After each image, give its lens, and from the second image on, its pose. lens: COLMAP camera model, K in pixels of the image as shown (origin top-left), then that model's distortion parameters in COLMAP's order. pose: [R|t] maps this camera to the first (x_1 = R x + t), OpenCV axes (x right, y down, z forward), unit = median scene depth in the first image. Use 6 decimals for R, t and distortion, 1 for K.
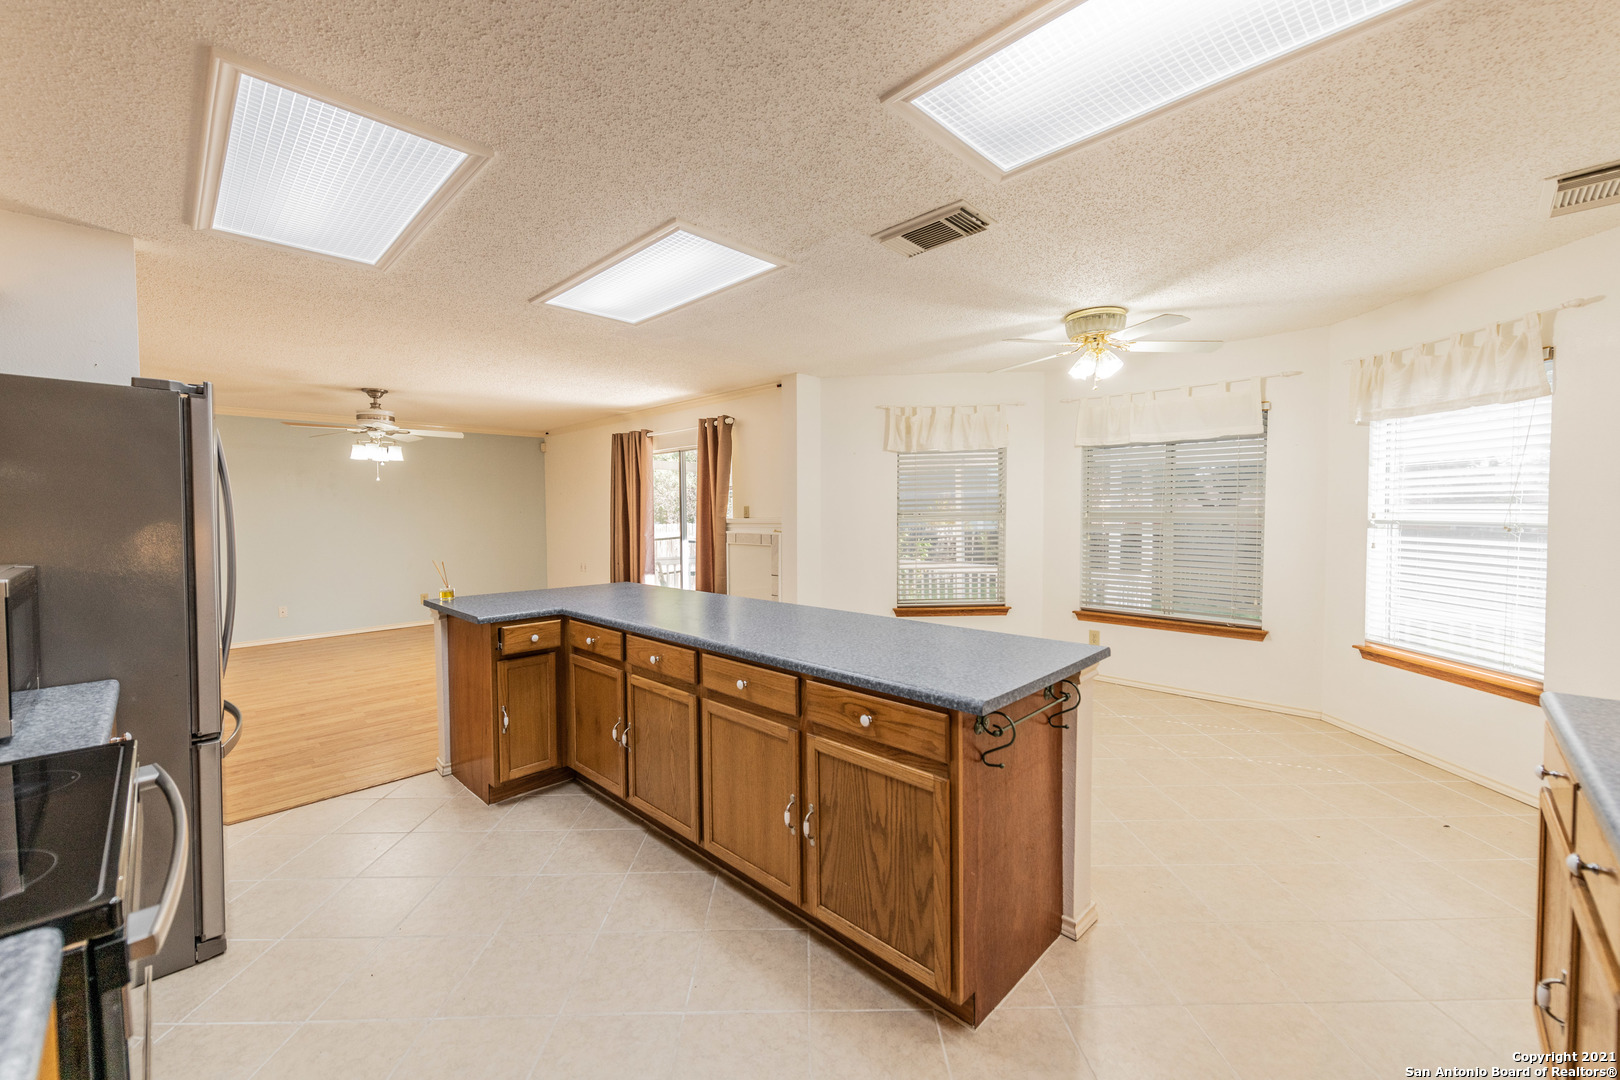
lens RADIAL K [[627.9, 0, 811.7], [0, 627.9, 533.4], [0, 0, 1]] dist [0.003921, -0.001099]
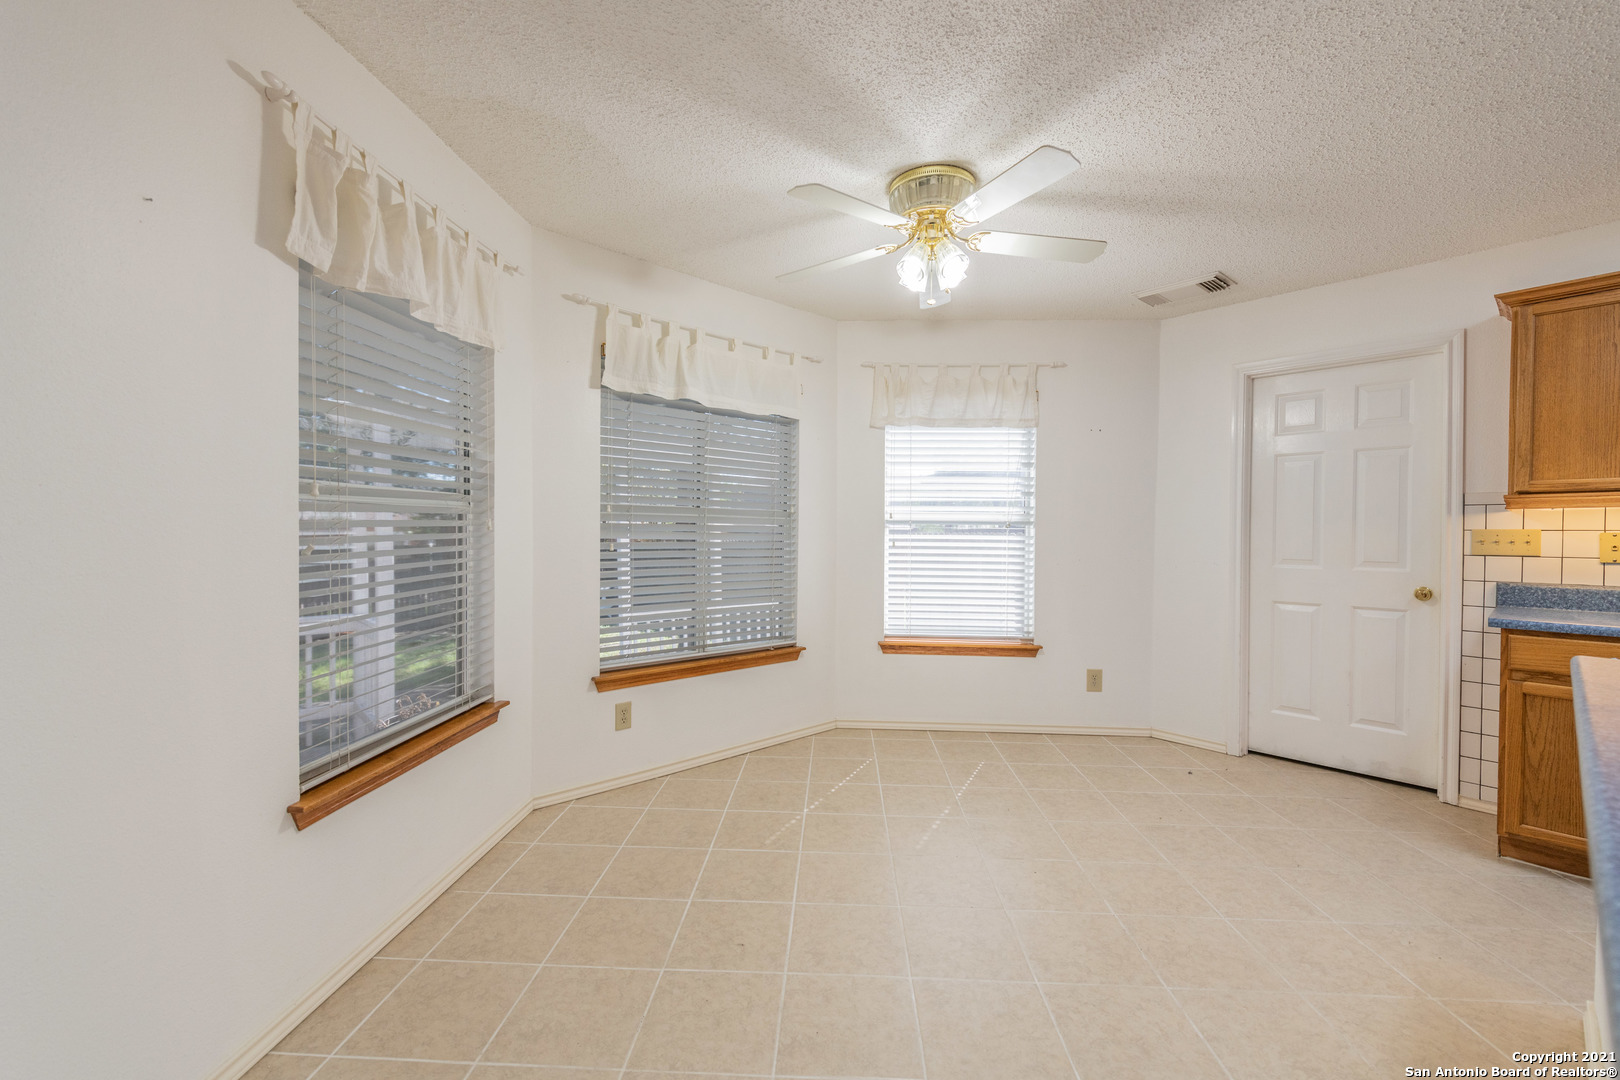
lens RADIAL K [[668.2, 0, 815.8], [0, 668.2, 538.8], [0, 0, 1]] dist [0.000684, 0.000012]
pose [[0.055304, -0.002582, 0.998466, -0.248477], [0.026988, 0.999635, 0.001090, 0.005967], [-0.998105, 0.026887, 0.055353, 1.144390]]
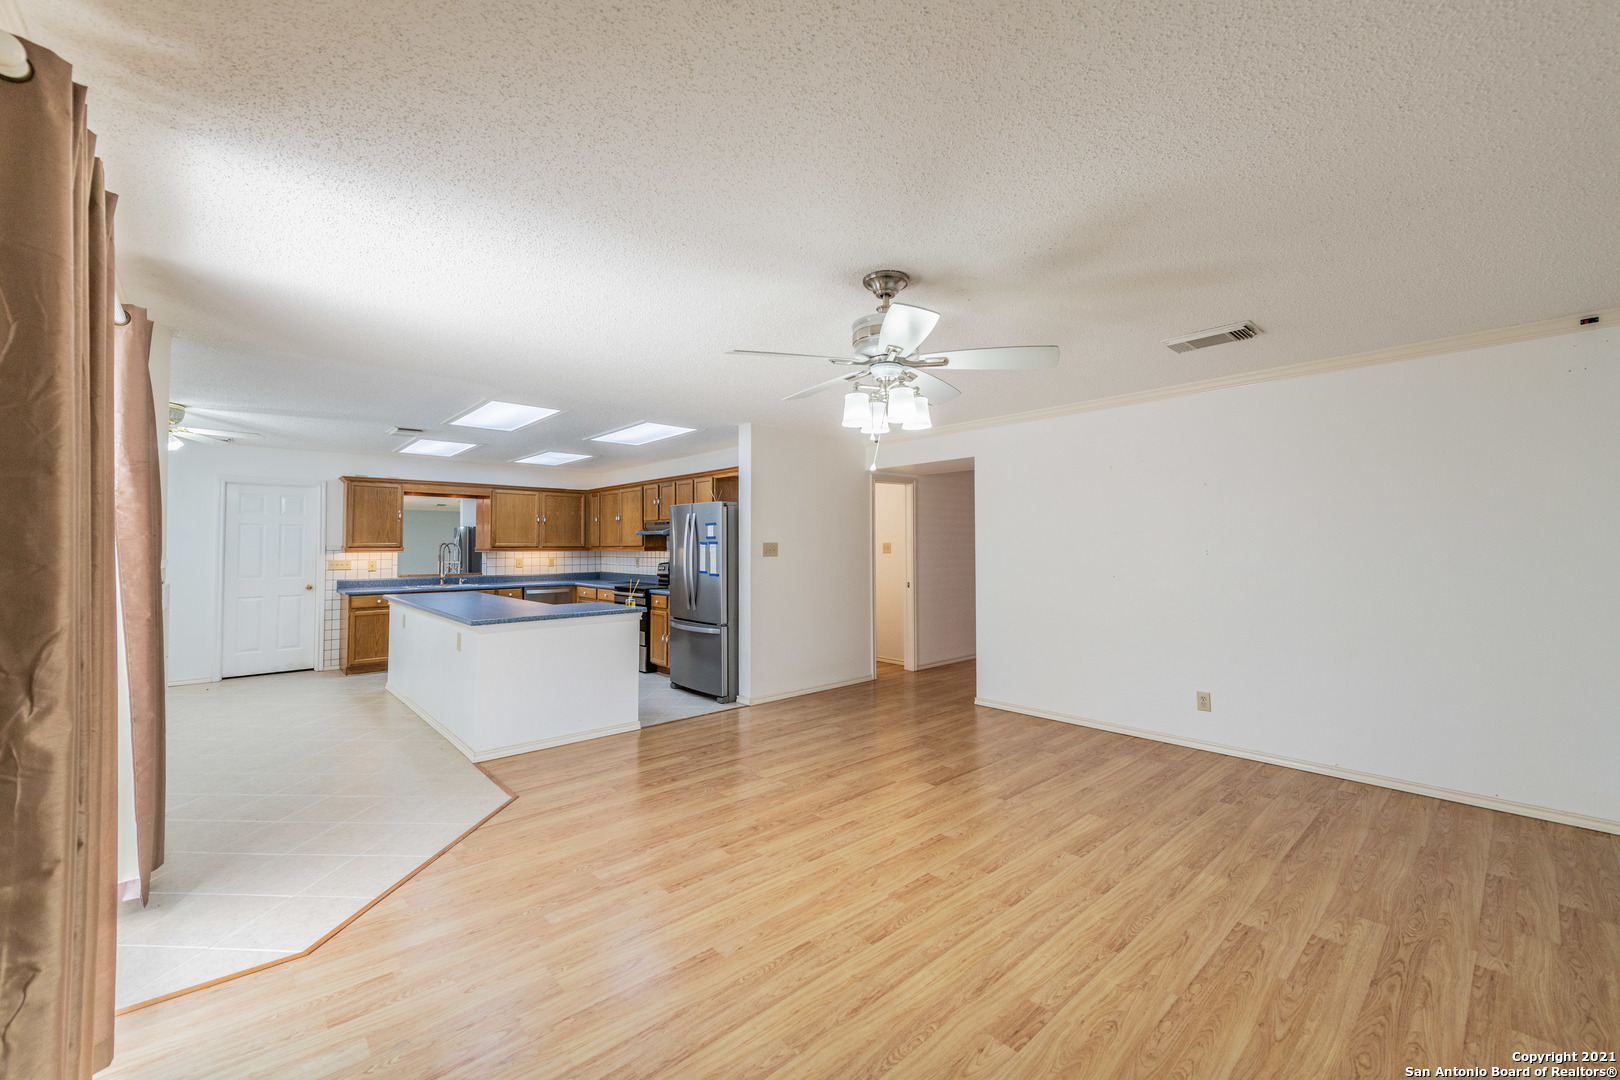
lens RADIAL K [[627.9, 0, 802.7], [0, 627.9, 532.2], [0, 0, 1]] dist [0.003921, -0.001099]
pose [[-0.998042, 0.013383, 0.061096, -1.025520], [0.013718, 0.999893, 0.005069, -0.063116], [-0.061022, 0.005897, -0.998119, 2.318720]]
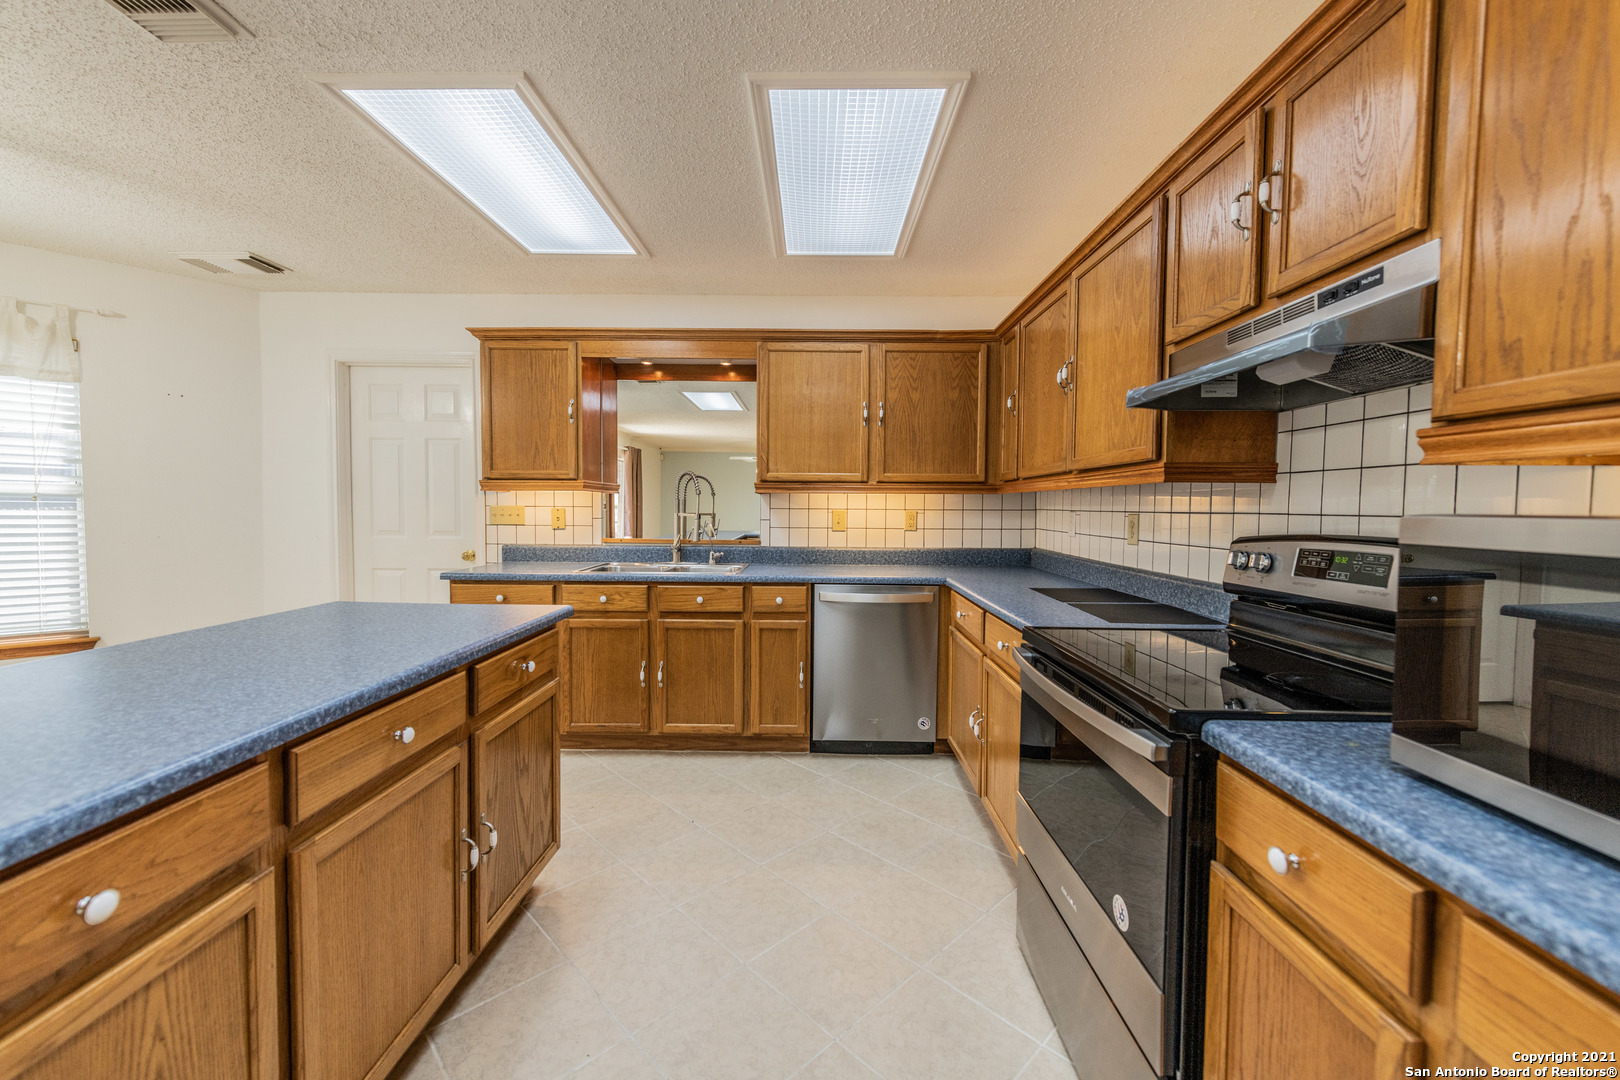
lens RADIAL K [[627.9, 0, 813.7], [0, 627.9, 535.3], [0, 0, 1]] dist [0.003921, -0.001099]
pose [[-0.697204, -0.029712, 0.716257, -0.498754], [0.019906, 0.997953, 0.060774, 0.014267], [-0.716597, 0.056629, -0.695185, 0.699704]]
